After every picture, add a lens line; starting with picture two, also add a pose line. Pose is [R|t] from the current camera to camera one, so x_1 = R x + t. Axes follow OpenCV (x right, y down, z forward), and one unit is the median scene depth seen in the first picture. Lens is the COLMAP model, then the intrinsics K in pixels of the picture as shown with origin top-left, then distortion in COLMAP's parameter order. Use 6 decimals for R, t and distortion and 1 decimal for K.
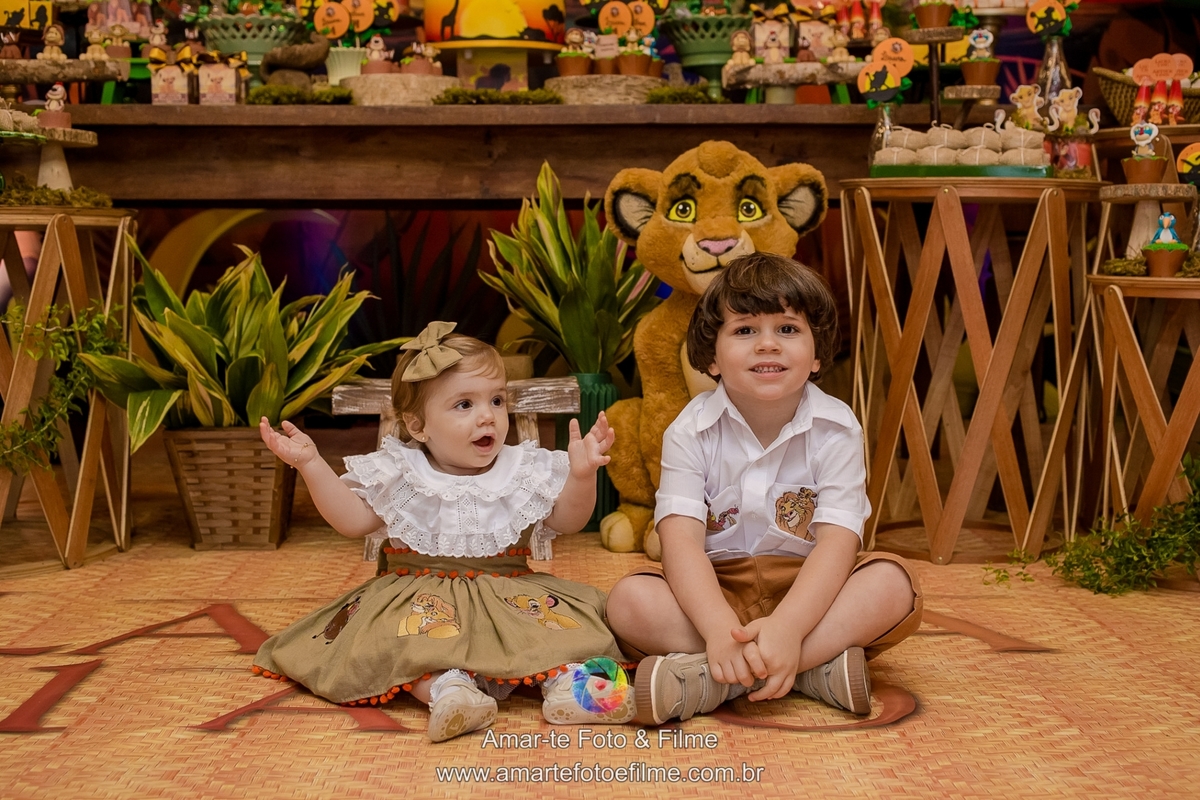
lens RADIAL K [[1561.3, 0, 689.0], [0, 1561.3, 425.7], [0, 0, 1]] dist [-0.080515, 0.097356]
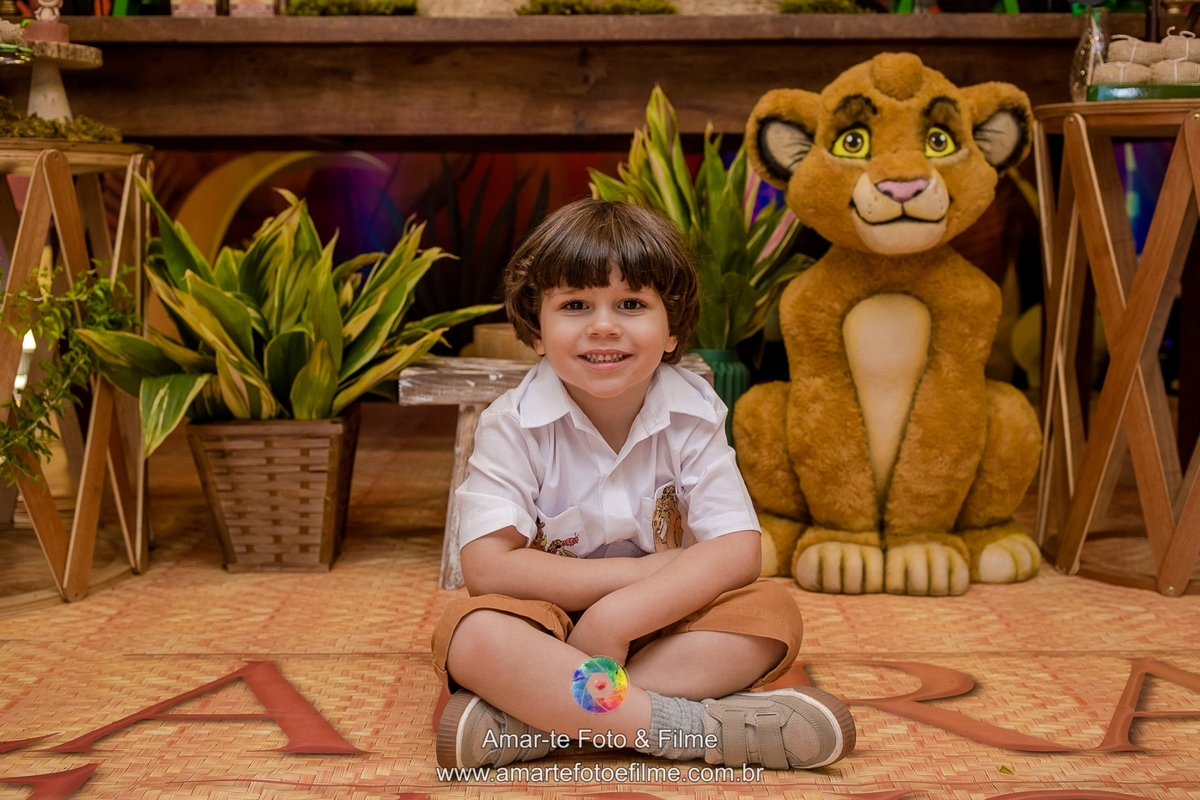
lens RADIAL K [[1526.4, 0, 661.8], [0, 1526.4, 420.8], [0, 0, 1]] dist [-0.029736, -0.062104]
pose [[0.999381, 0.001426, -0.035148, -0.068947], [-0.000397, 0.999571, 0.029270, -0.021989], [0.035175, -0.029237, 0.998953, 0.230923]]
